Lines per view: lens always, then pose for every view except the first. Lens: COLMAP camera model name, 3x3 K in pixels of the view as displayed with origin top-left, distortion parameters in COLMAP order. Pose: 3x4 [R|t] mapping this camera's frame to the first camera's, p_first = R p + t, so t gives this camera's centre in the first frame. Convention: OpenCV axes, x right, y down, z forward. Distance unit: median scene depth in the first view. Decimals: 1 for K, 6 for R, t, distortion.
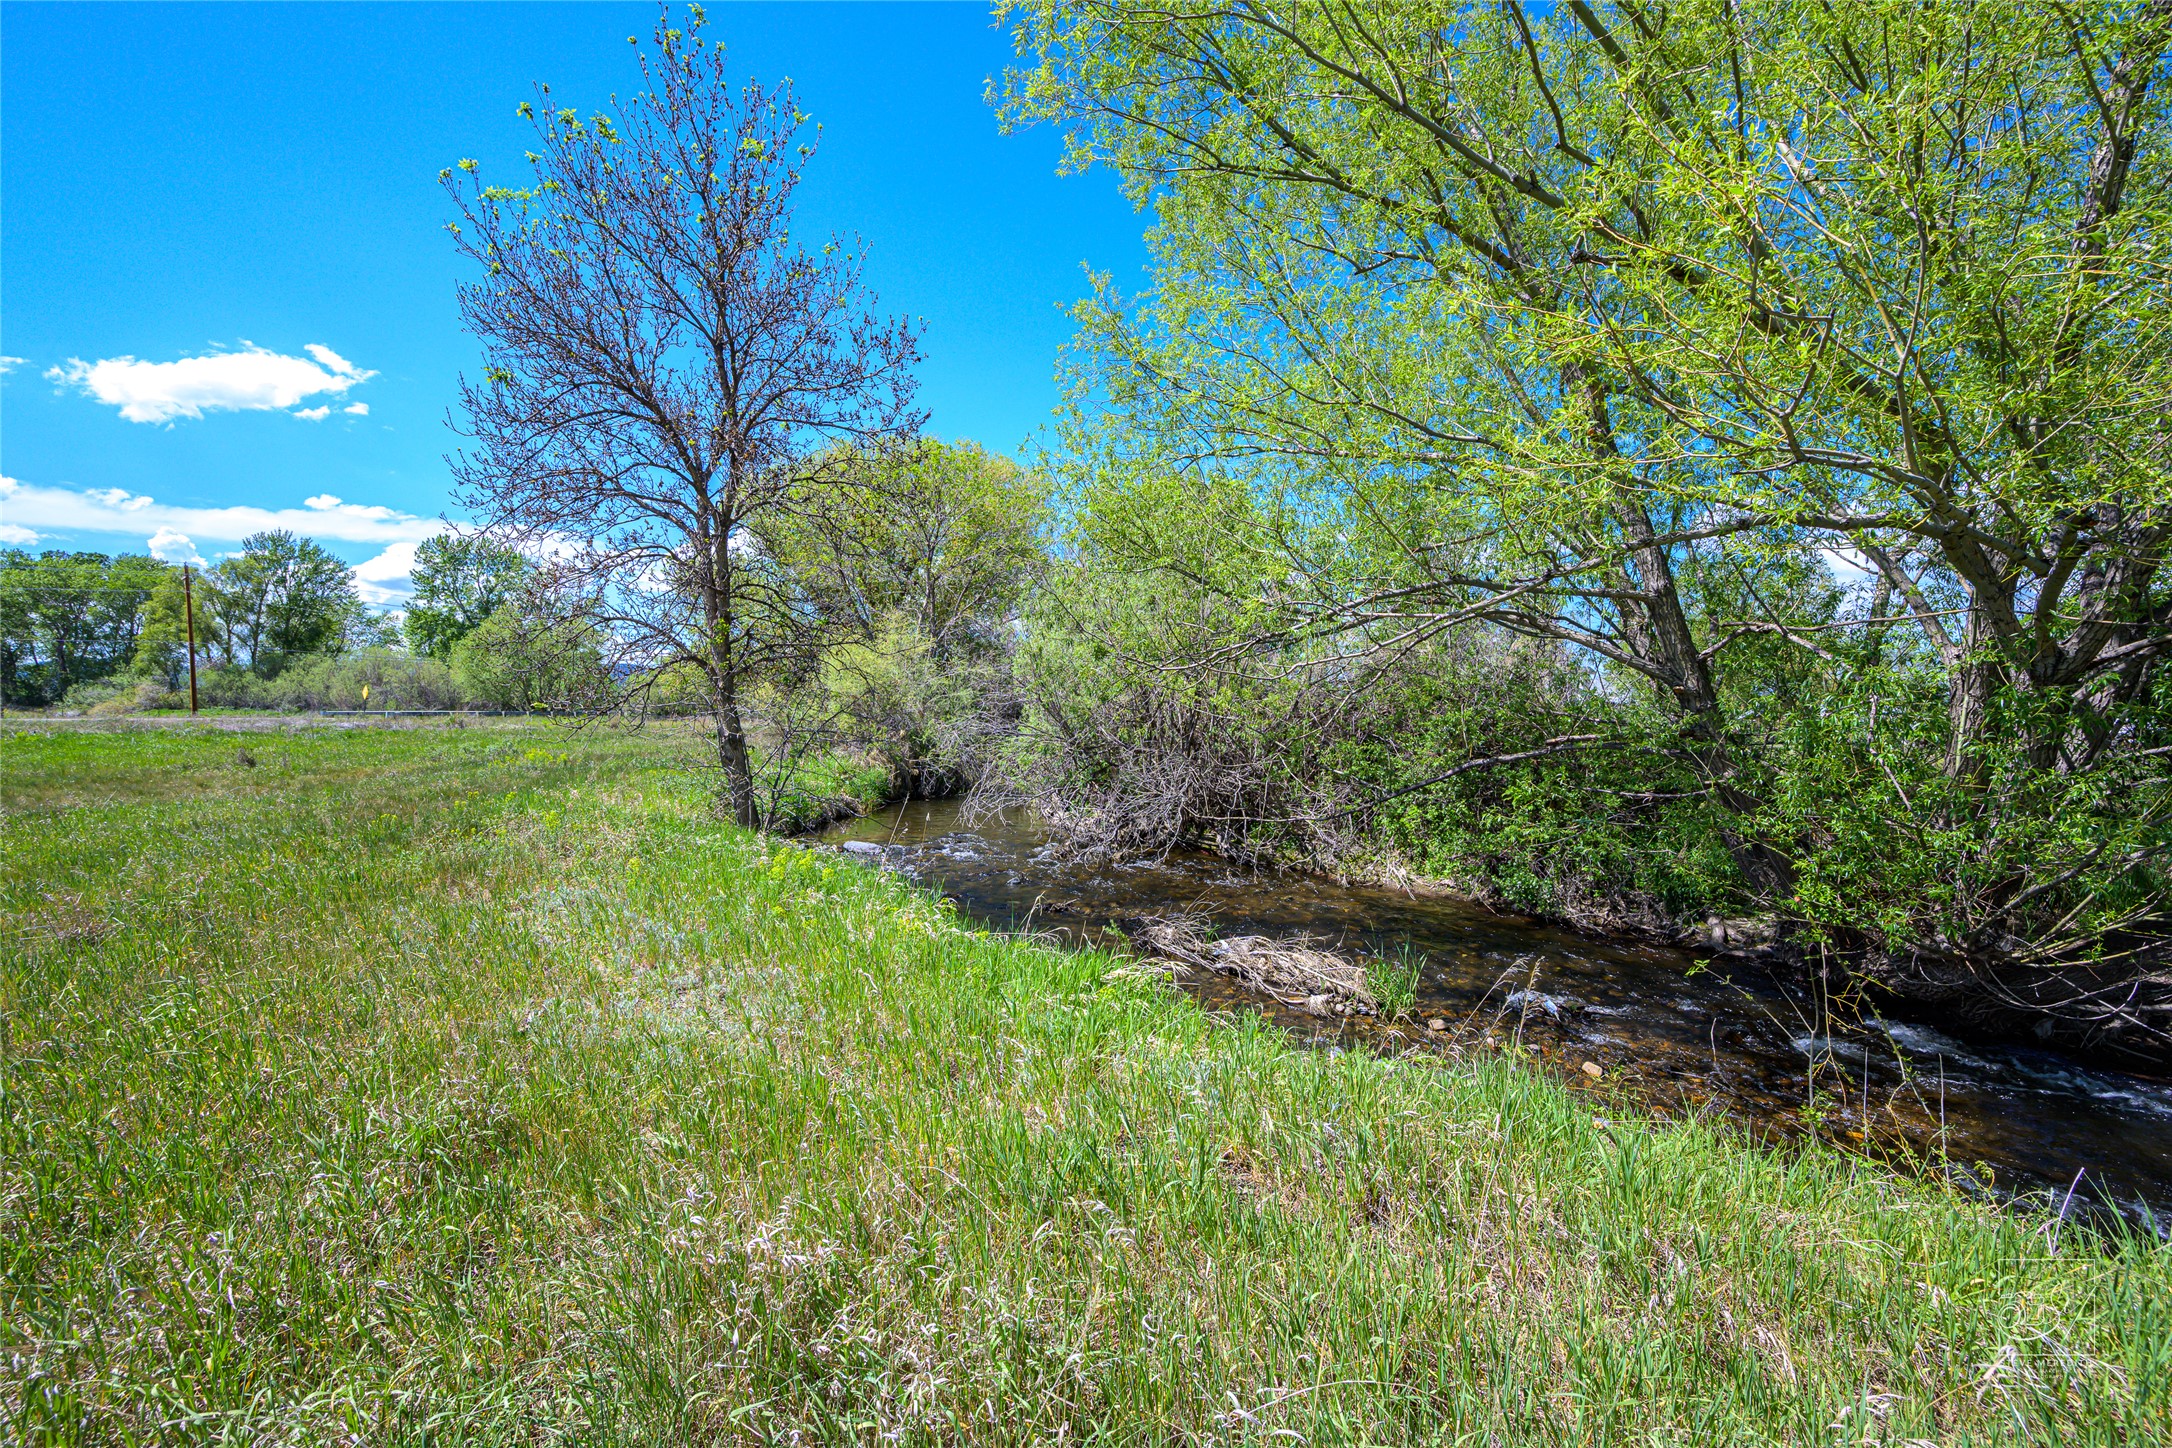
lens RADIAL K [[853.4, 0, 1087.3], [0, 853.4, 715.2], [0, 0, 1]] dist [-0.002136, 0.000693]
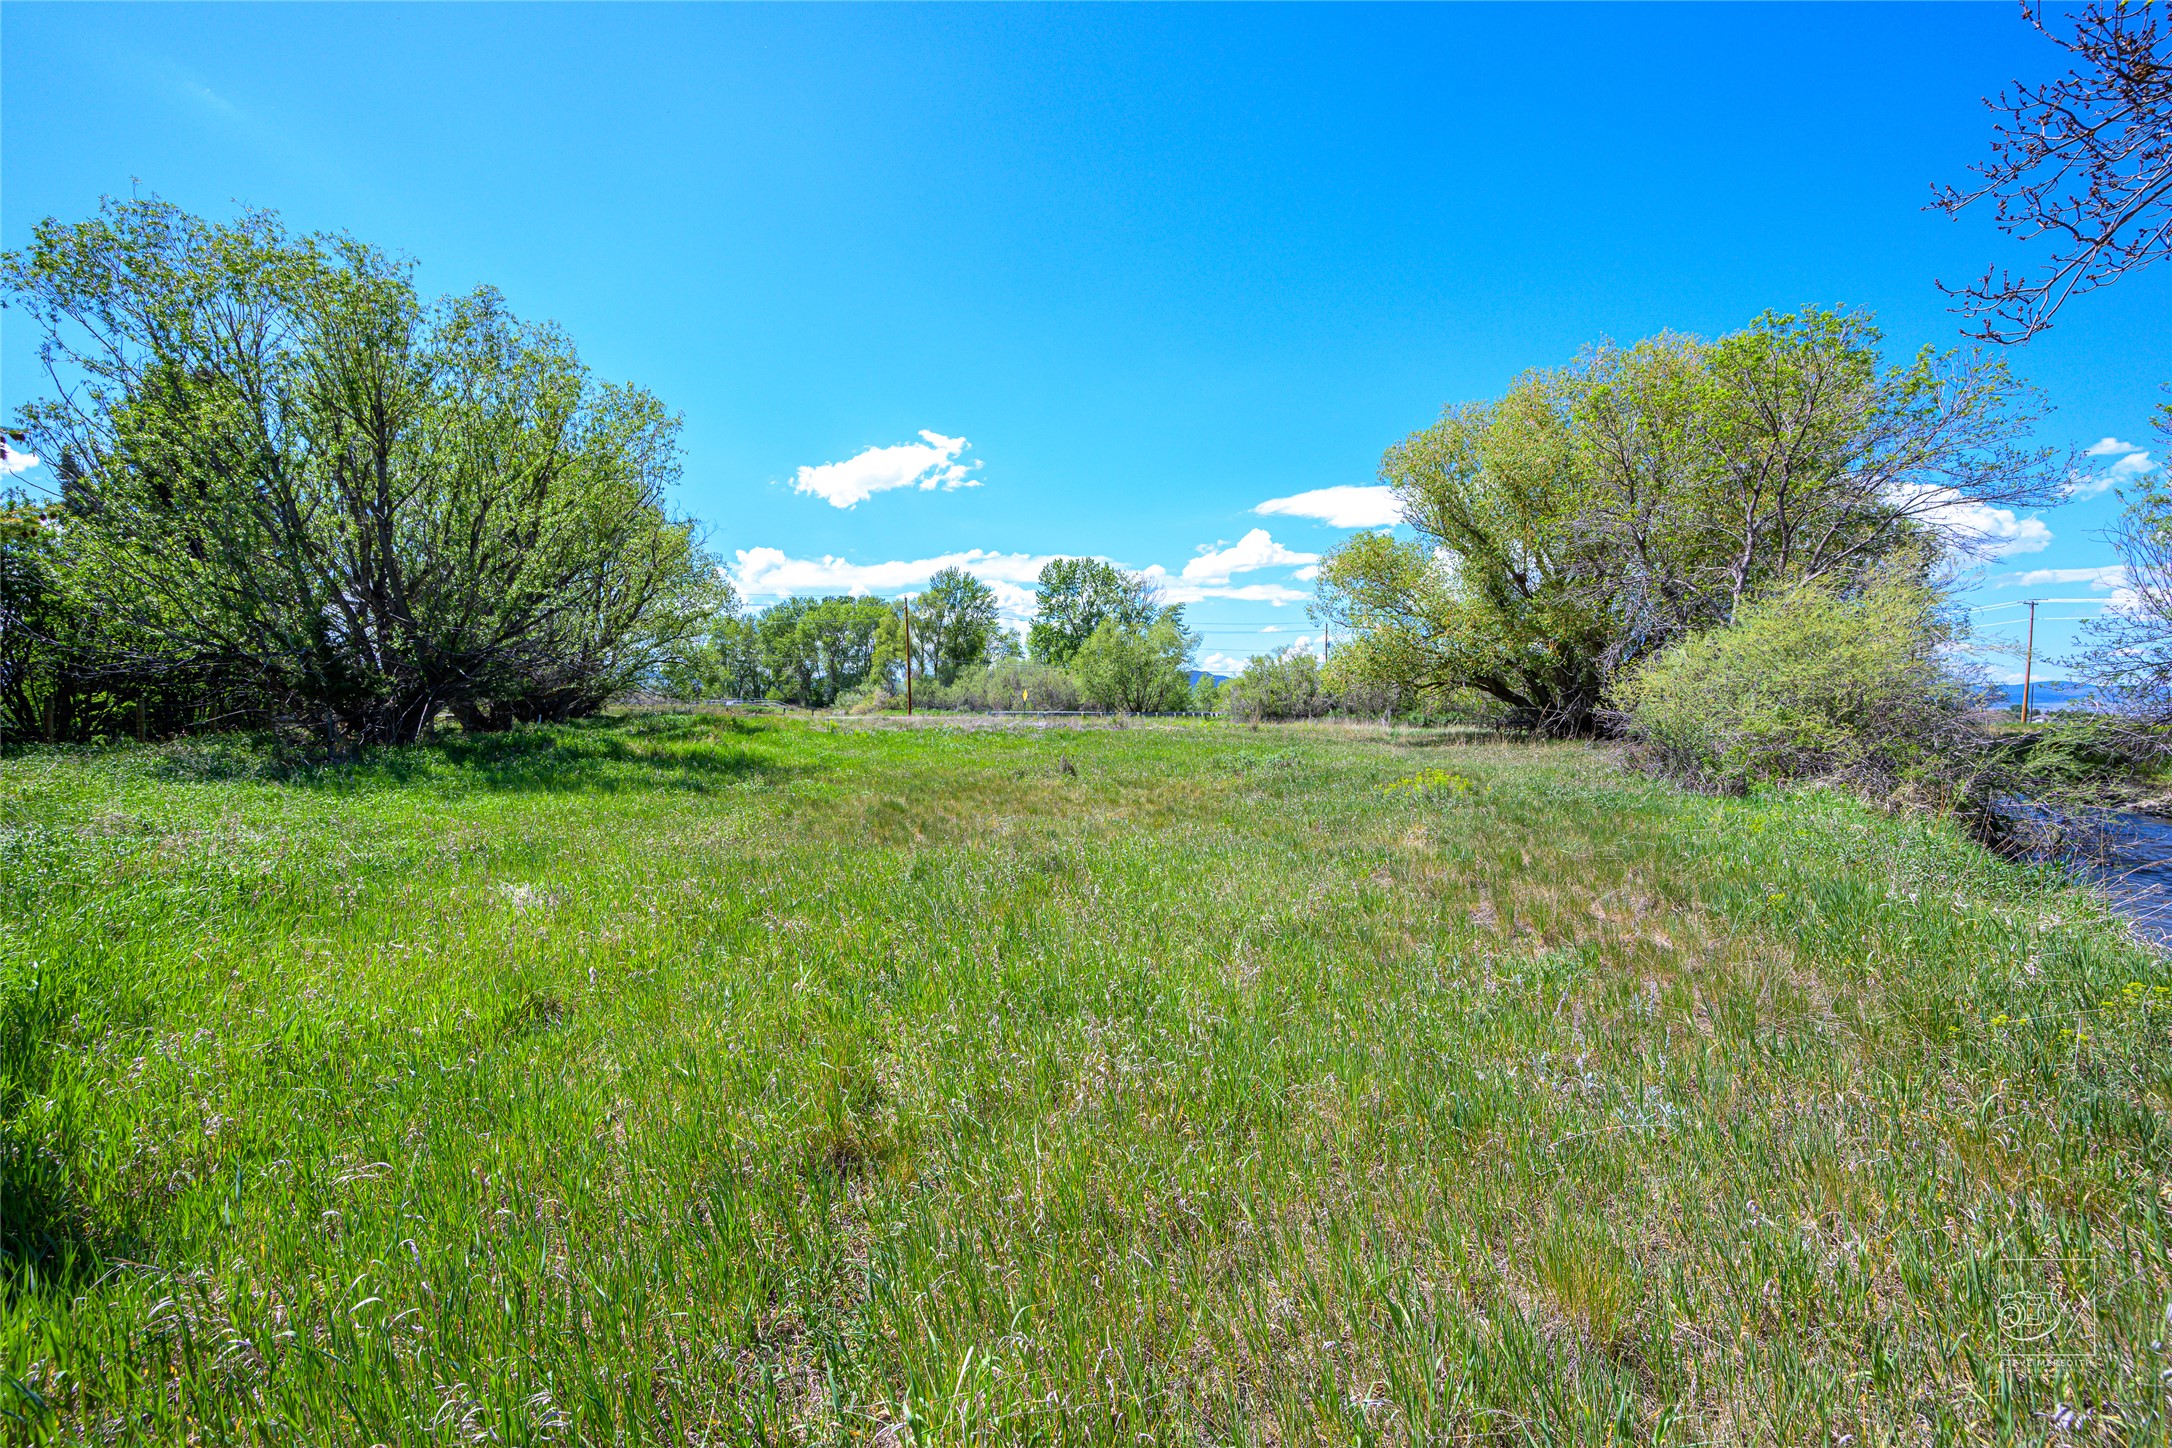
lens RADIAL K [[853.4, 0, 1084.0], [0, 853.4, 713.4], [0, 0, 1]] dist [-0.002136, 0.000693]
pose [[0.842334, 0.004196, -0.538940, -0.109534], [-0.005753, 0.999983, -0.001207, -0.001556], [0.538926, 0.004118, 0.842343, 0.049948]]
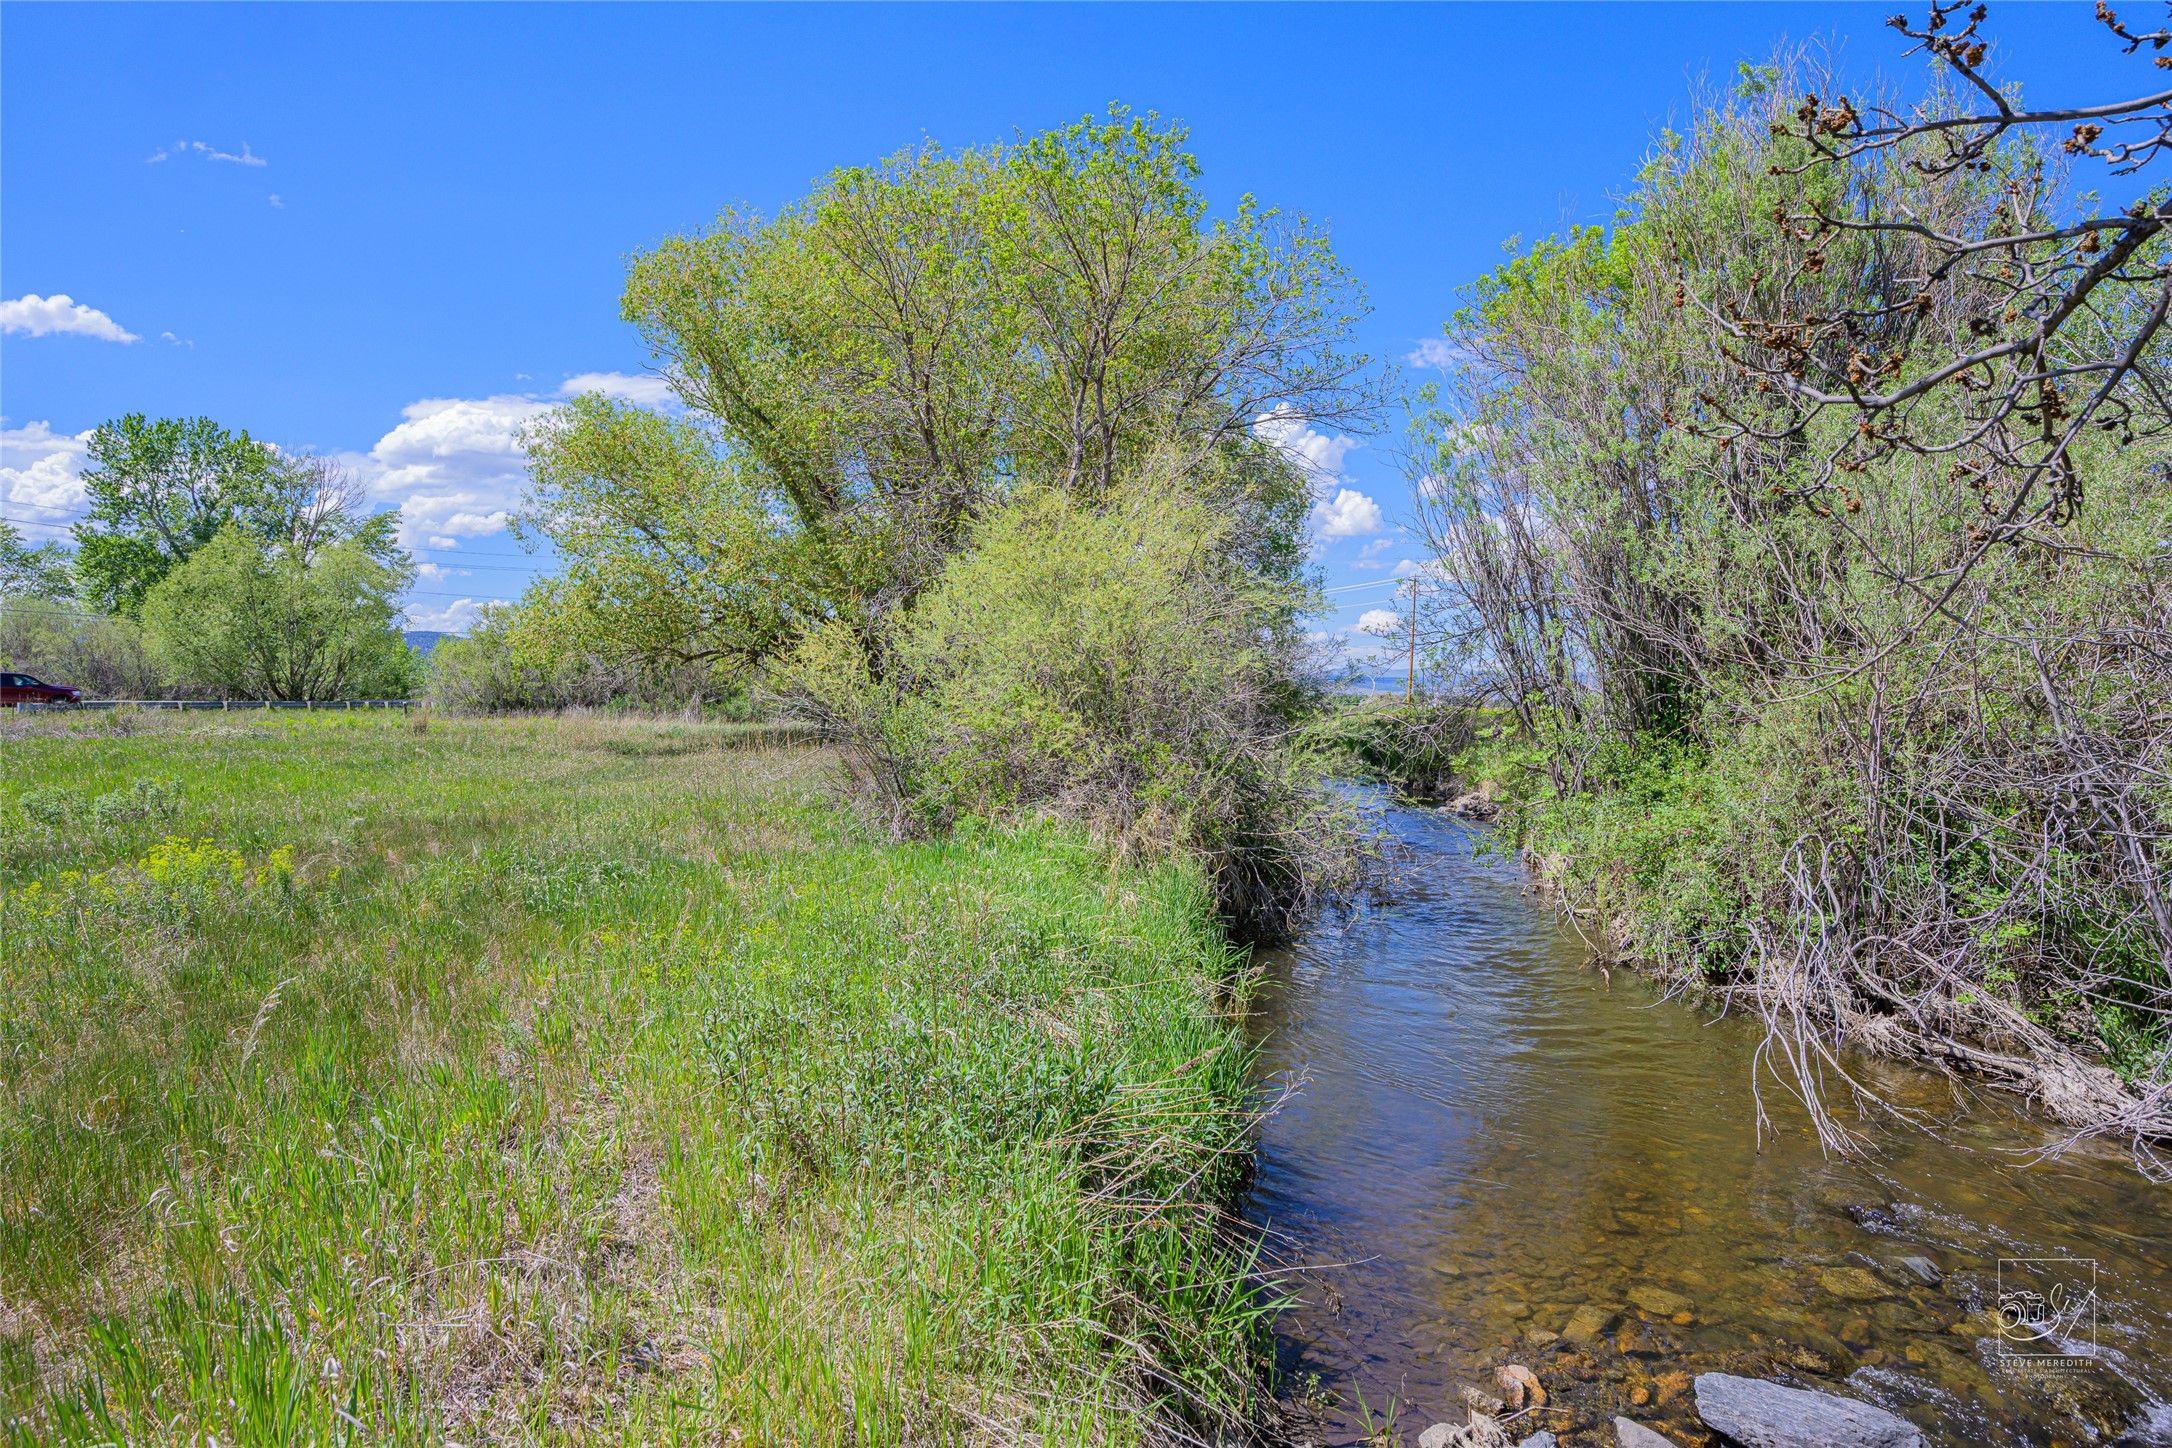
lens RADIAL K [[1239.0, 0, 1082.8], [0, 1239.0, 708.5], [0, 0, 1]] dist [-0.007796, 0.002004]
pose [[0.999986, -0.001033, -0.005154, -0.072916], [0.001050, 0.999994, 0.003204, -0.001652], [0.005150, -0.003210, 0.999982, 0.121809]]
